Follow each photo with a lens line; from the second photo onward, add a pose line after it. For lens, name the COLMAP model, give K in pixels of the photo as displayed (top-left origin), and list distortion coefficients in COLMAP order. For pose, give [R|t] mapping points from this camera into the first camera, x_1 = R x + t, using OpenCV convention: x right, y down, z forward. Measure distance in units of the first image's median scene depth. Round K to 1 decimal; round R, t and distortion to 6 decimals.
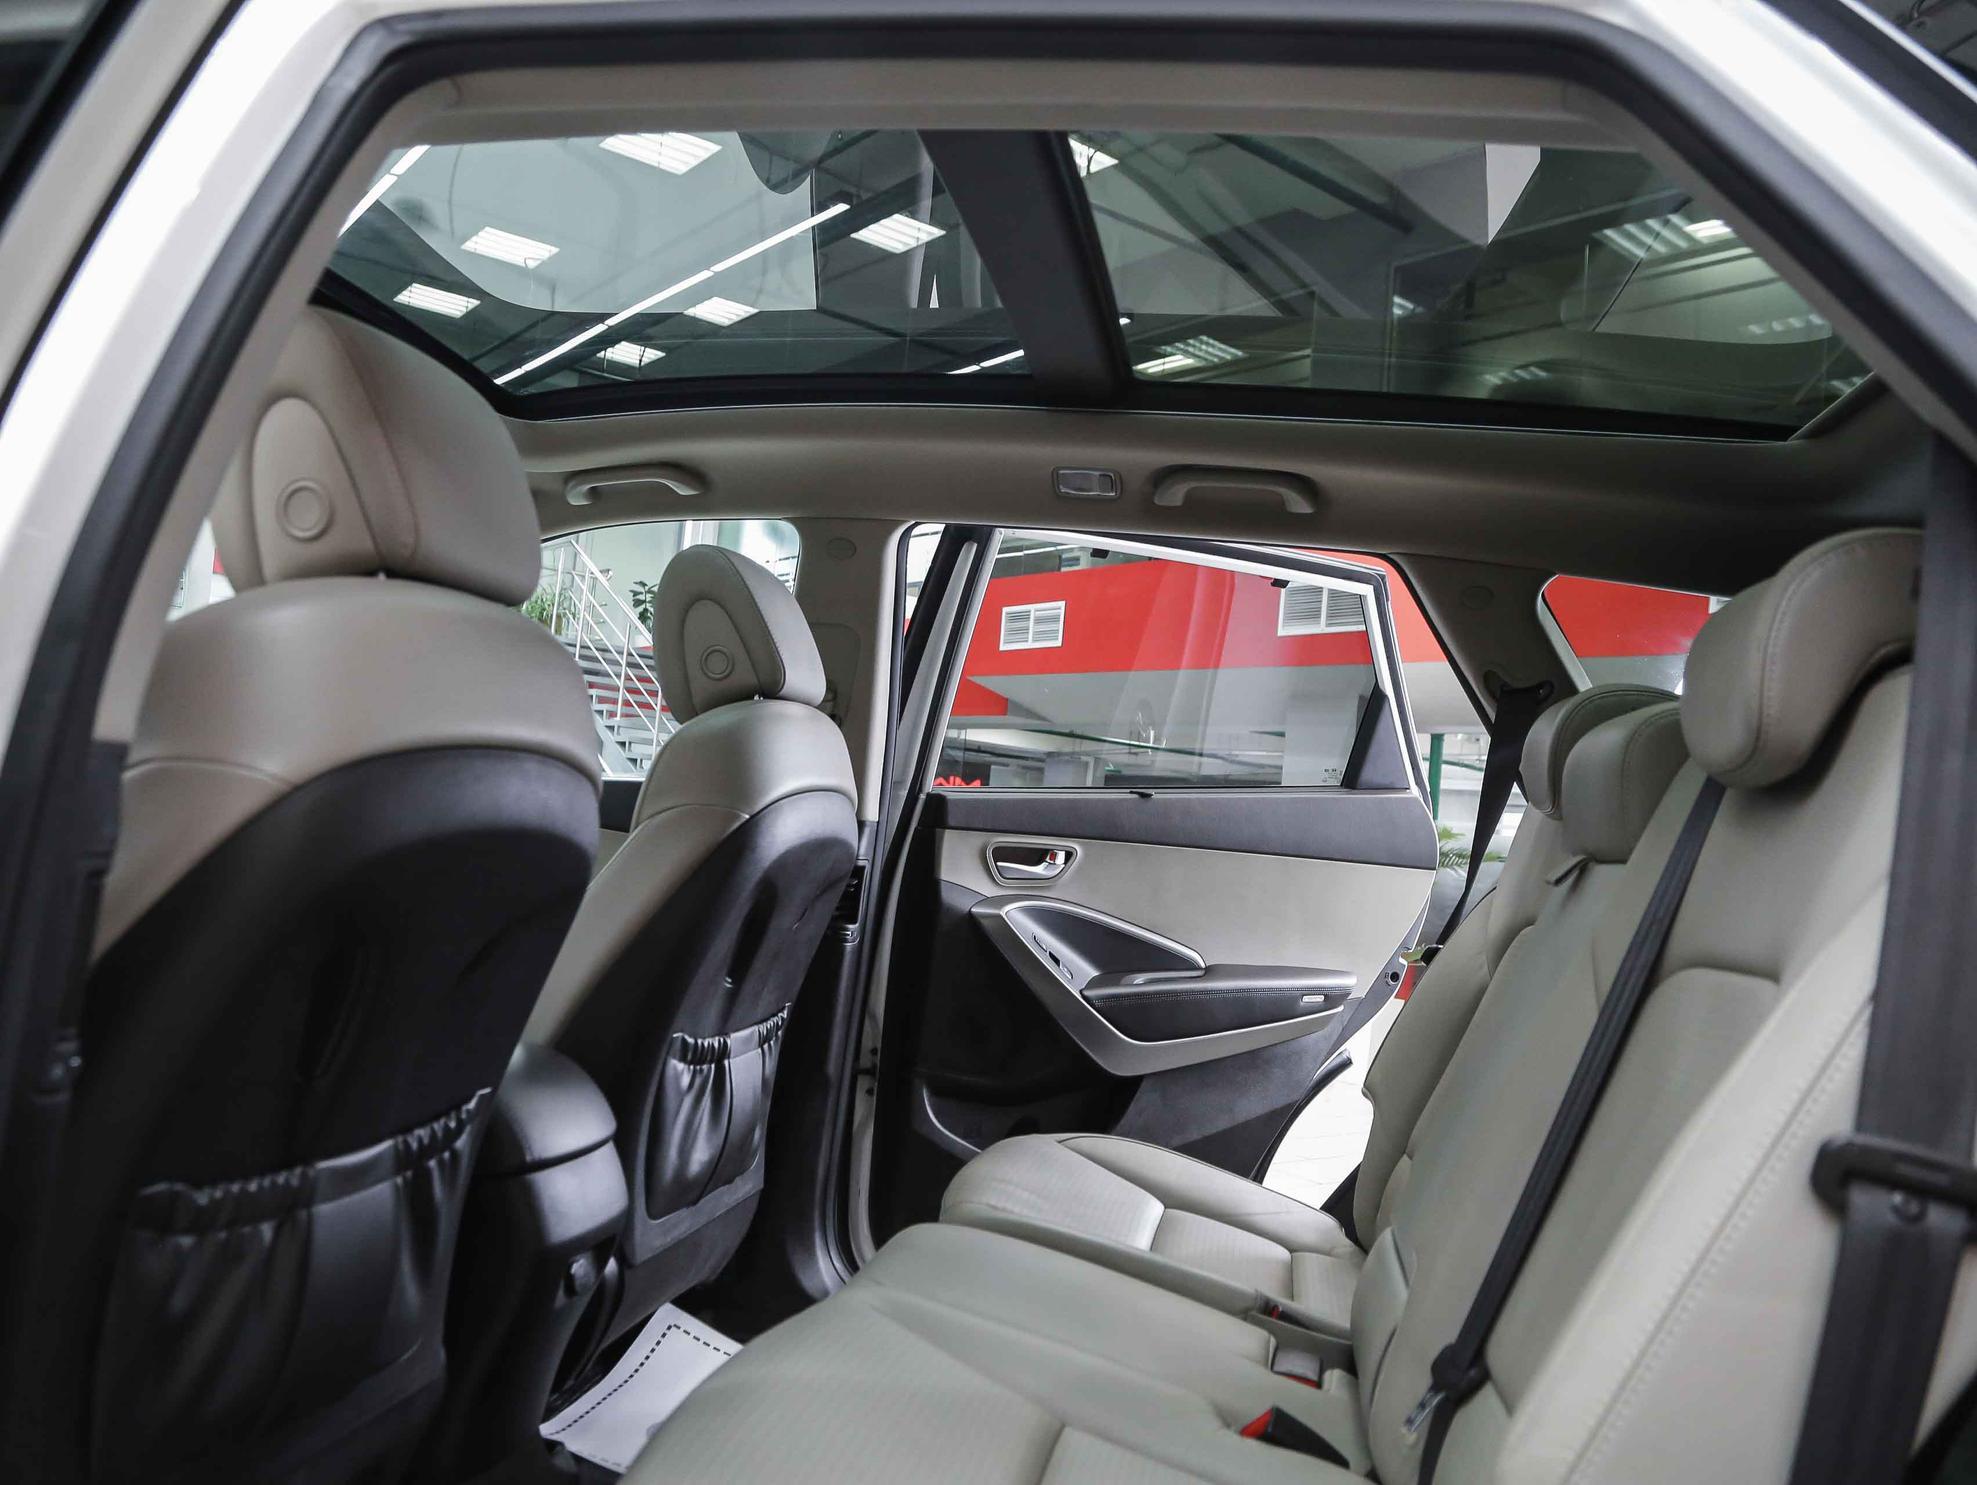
lens RADIAL K [[1571.3, 0, 988.5], [0, 1571.3, 742.5], [0, 0, 1]] dist [-0.118987, 0.071614]
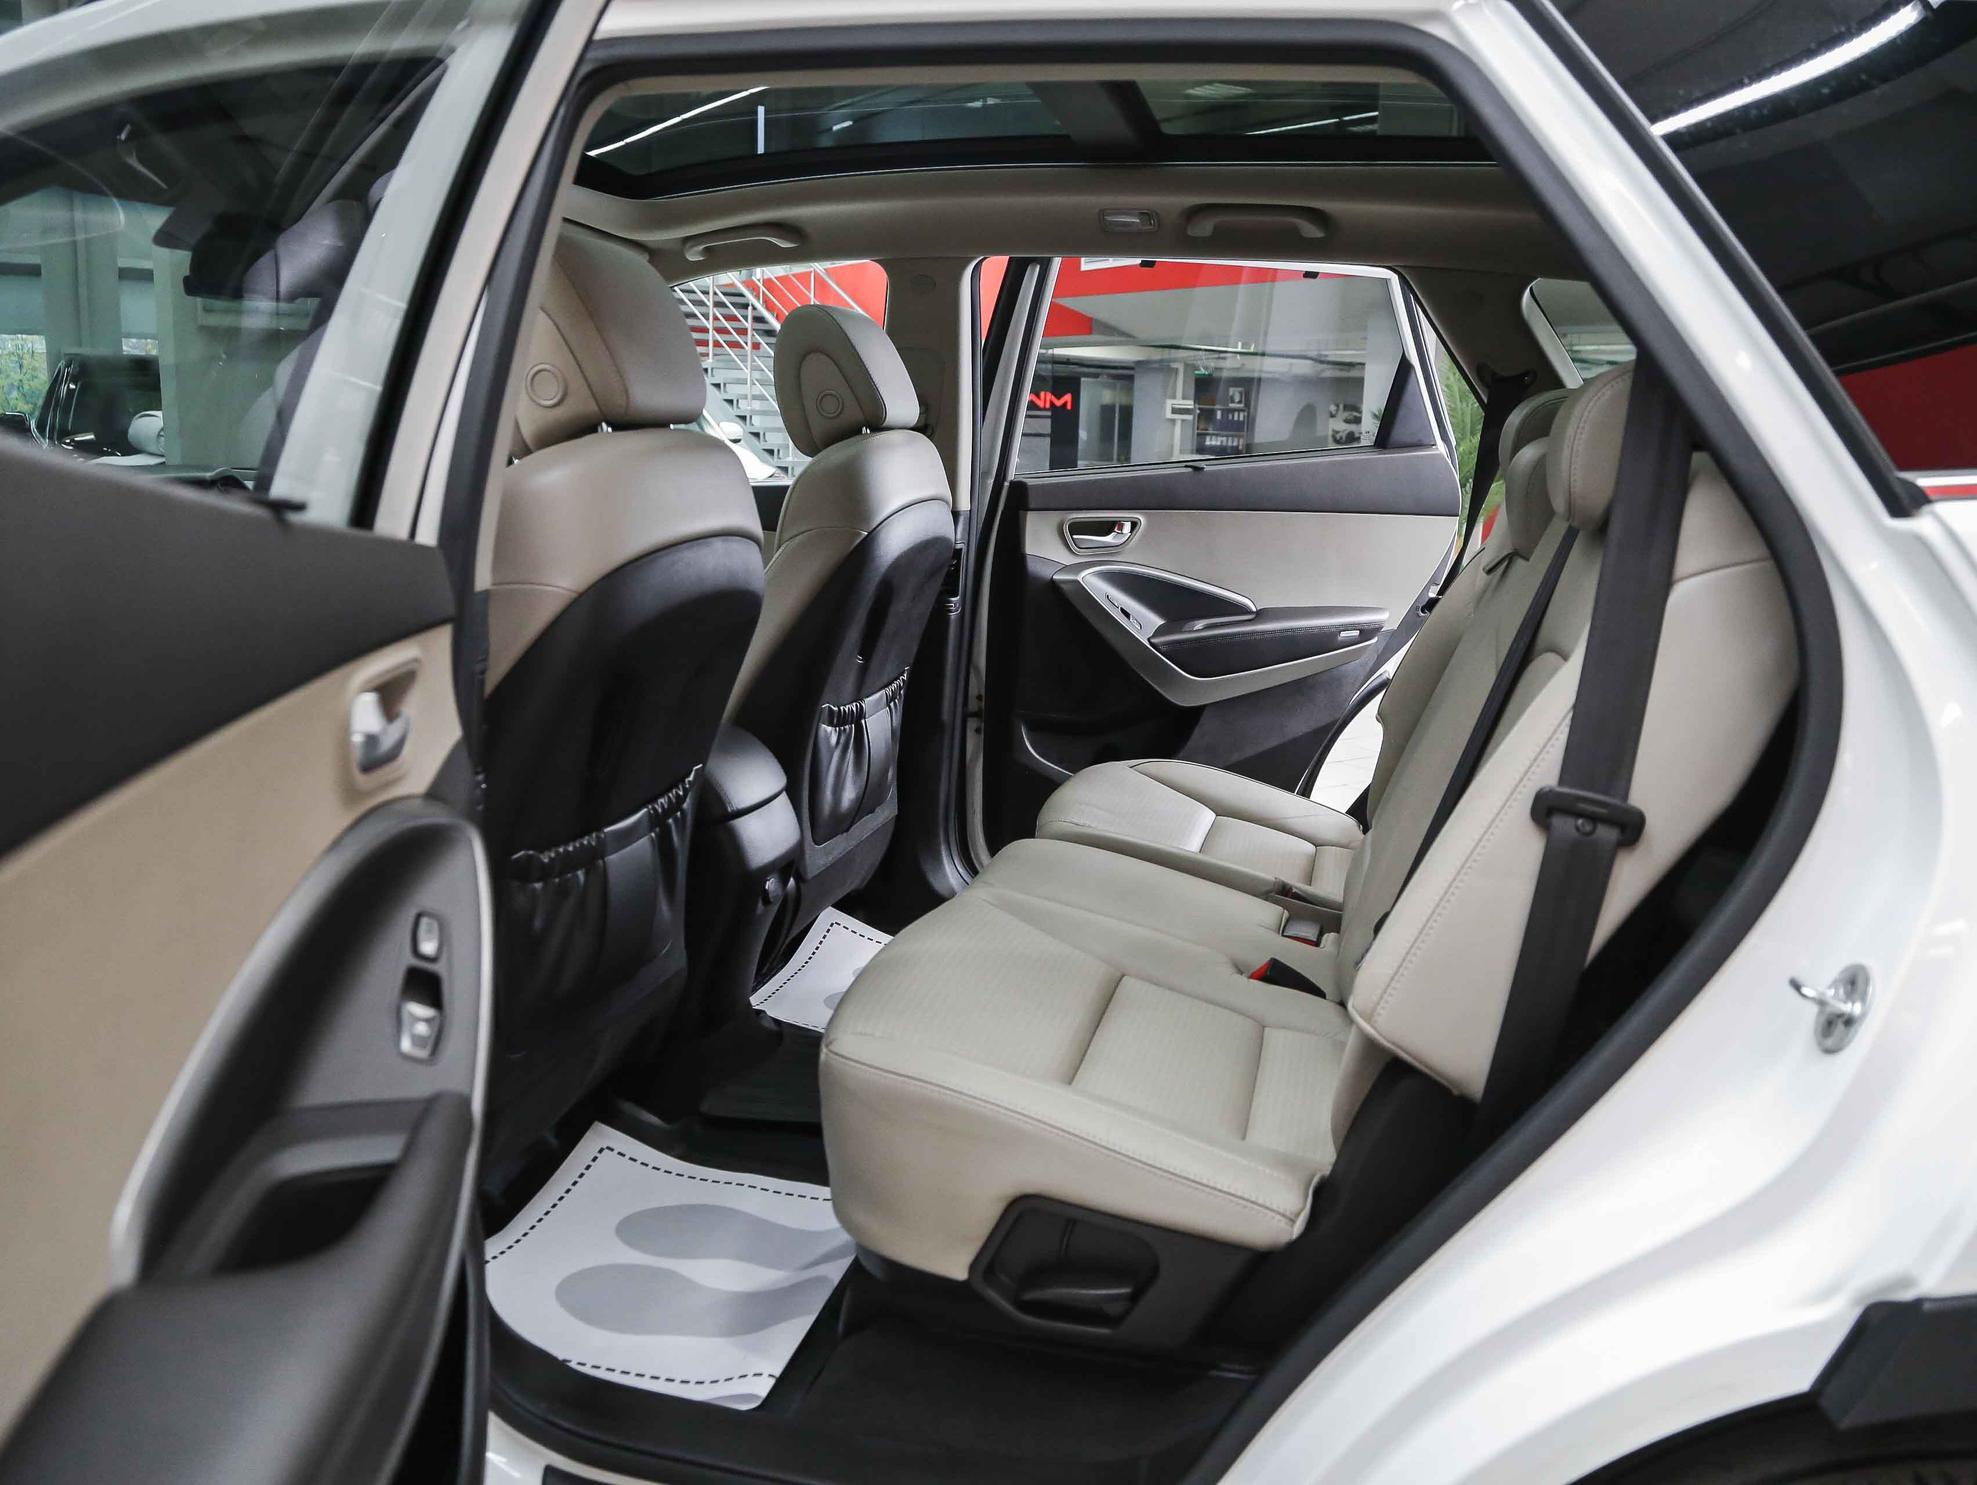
lens RADIAL K [[1571.3, 0, 988.5], [0, 1571.3, 742.5], [0, 0, 1]] dist [-0.118987, 0.071614]
pose [[0.996305, -0.048463, -0.070913, 0.021956], [0.064538, 0.967179, 0.245762, -0.080335], [0.056676, -0.249430, 0.966733, -0.219153]]
